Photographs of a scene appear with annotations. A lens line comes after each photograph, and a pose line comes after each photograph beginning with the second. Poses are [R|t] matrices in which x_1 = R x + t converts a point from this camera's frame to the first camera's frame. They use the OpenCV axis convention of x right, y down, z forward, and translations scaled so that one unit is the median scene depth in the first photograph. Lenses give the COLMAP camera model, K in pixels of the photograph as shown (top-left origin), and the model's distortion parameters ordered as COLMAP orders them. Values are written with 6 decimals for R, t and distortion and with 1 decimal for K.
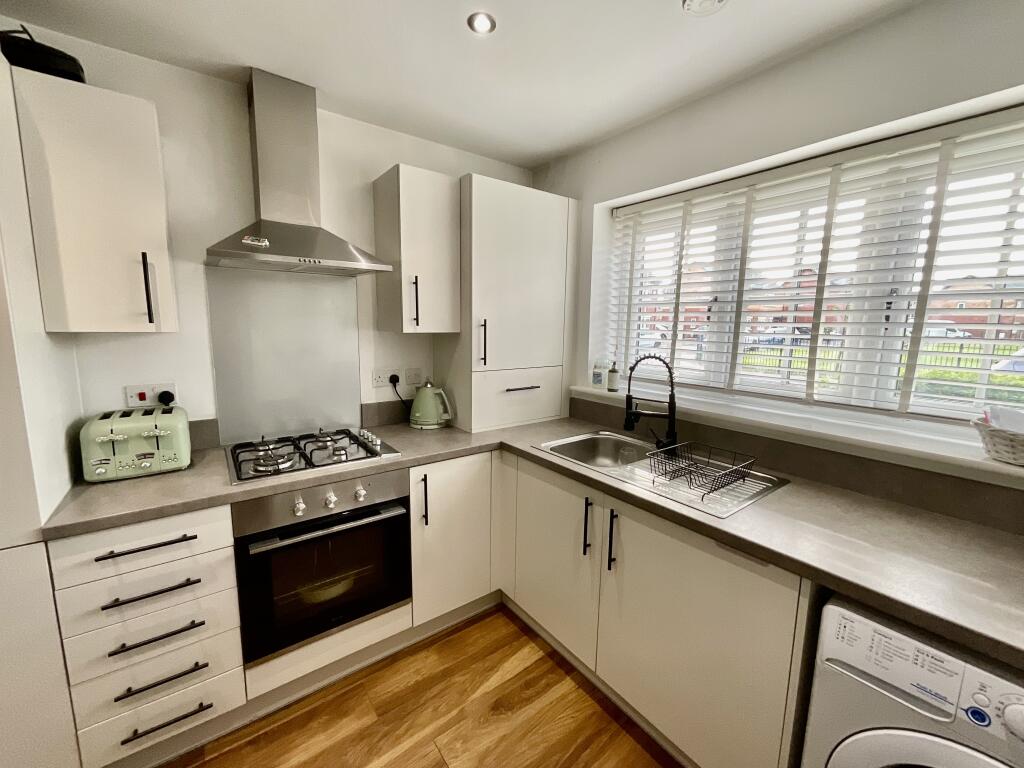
lens RADIAL K [[413.7, 0, 510.2], [0, 413.7, 384.4], [0, 0, 1]] dist [-0.007215, -0.000017]
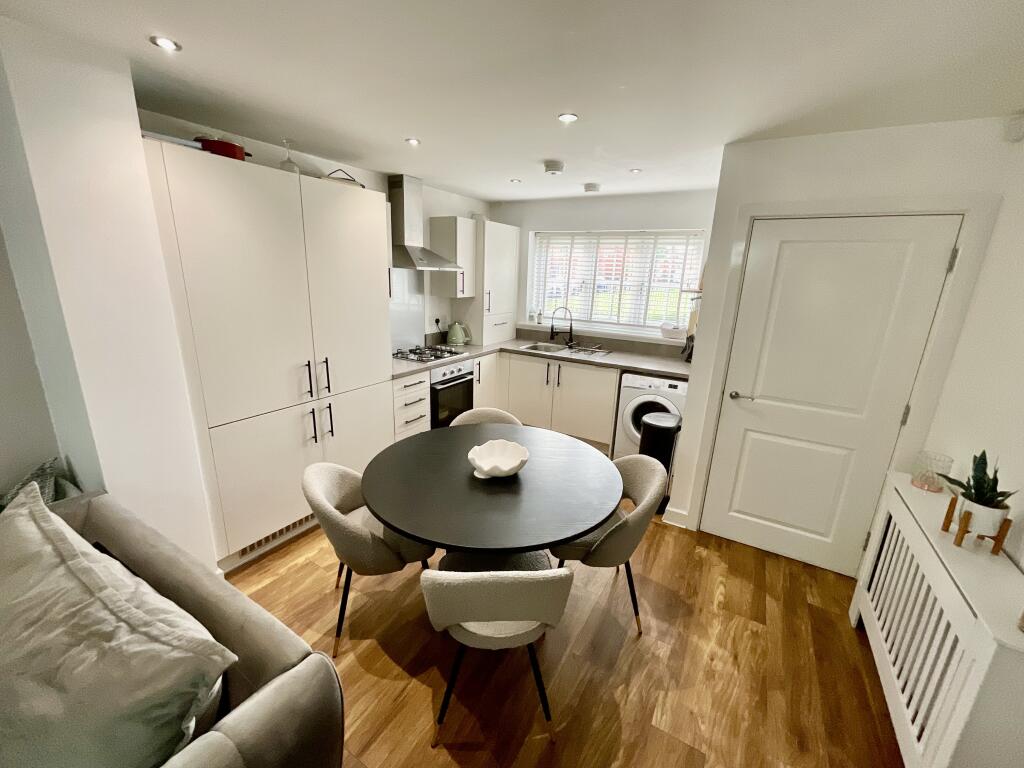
lens RADIAL K [[413.7, 0, 510.2], [0, 413.7, 384.4], [0, 0, 1]] dist [-0.007215, -0.000017]
pose [[0.924123, -0.081781, 0.373241, -0.787830], [0.033247, 0.990332, 0.134673, 0.036057], [-0.380646, -0.112045, 0.917908, -1.023159]]
